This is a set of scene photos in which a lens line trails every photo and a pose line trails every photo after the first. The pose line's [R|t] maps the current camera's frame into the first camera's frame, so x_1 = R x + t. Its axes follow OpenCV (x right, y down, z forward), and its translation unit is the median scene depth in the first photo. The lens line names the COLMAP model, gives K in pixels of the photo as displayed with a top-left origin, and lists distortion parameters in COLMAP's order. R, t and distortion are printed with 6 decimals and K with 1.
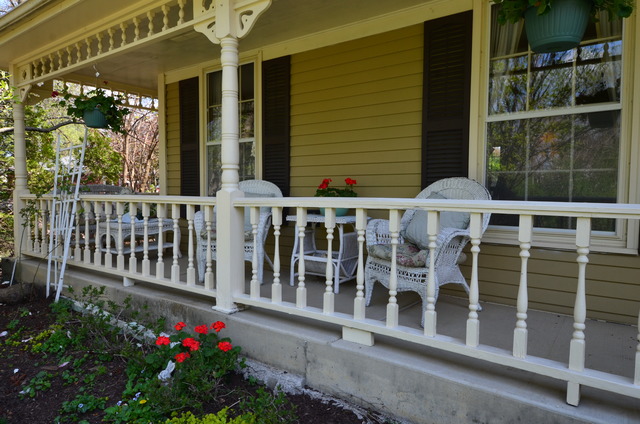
lens RADIAL K [[428.7, 0, 319.8], [0, 428.7, 211.6], [0, 0, 1]] dist [0.011827, -0.001806]
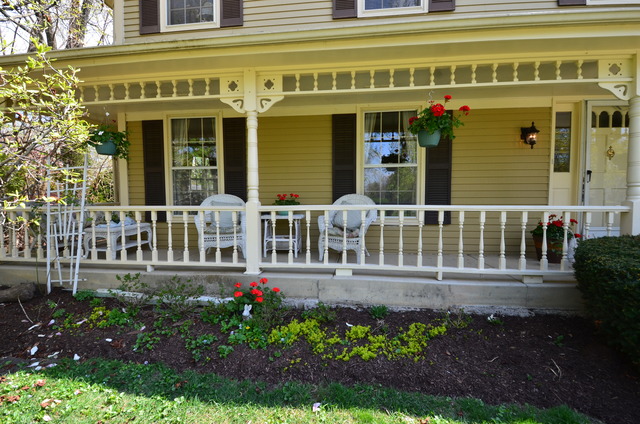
lens RADIAL K [[275.6, 0, 320.3], [0, 275.6, 212.7], [0, 0, 1]] dist [0.008864, -0.014680]
pose [[0.859966, -0.036701, 0.509030, -0.485910], [0.033235, 0.999321, 0.015903, -0.015002], [-0.509268, 0.003241, 0.860602, -0.057563]]
